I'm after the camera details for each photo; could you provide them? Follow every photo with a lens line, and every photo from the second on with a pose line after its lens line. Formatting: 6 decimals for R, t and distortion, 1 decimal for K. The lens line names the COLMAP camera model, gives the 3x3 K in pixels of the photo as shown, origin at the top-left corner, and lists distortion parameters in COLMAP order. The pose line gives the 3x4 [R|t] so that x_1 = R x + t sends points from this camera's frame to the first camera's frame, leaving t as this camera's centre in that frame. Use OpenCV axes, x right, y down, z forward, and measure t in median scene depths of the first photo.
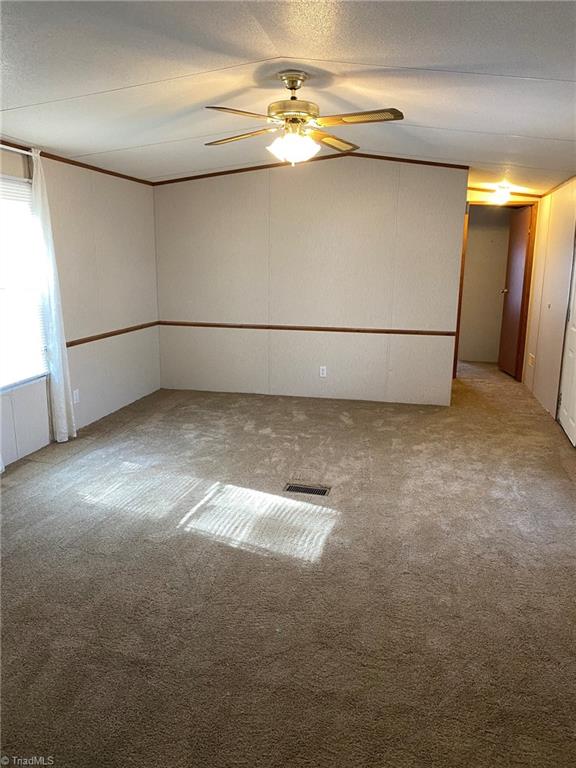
lens RADIAL K [[583.8, 0, 290.1], [0, 583.8, 380.7], [0, 0, 1]] dist [0.025237, -0.039332]
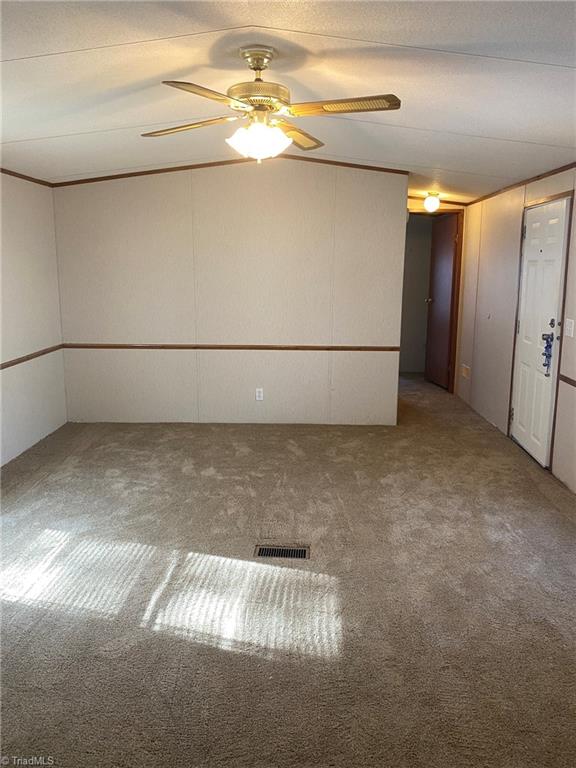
lens RADIAL K [[583.8, 0, 282.9], [0, 583.8, 371.0], [0, 0, 1]] dist [0.025237, -0.039332]
pose [[0.983534, -0.040921, 0.176032, -0.098029], [0.045552, 0.998712, -0.022345, -0.046549], [-0.174891, 0.029996, 0.984131, 0.162978]]
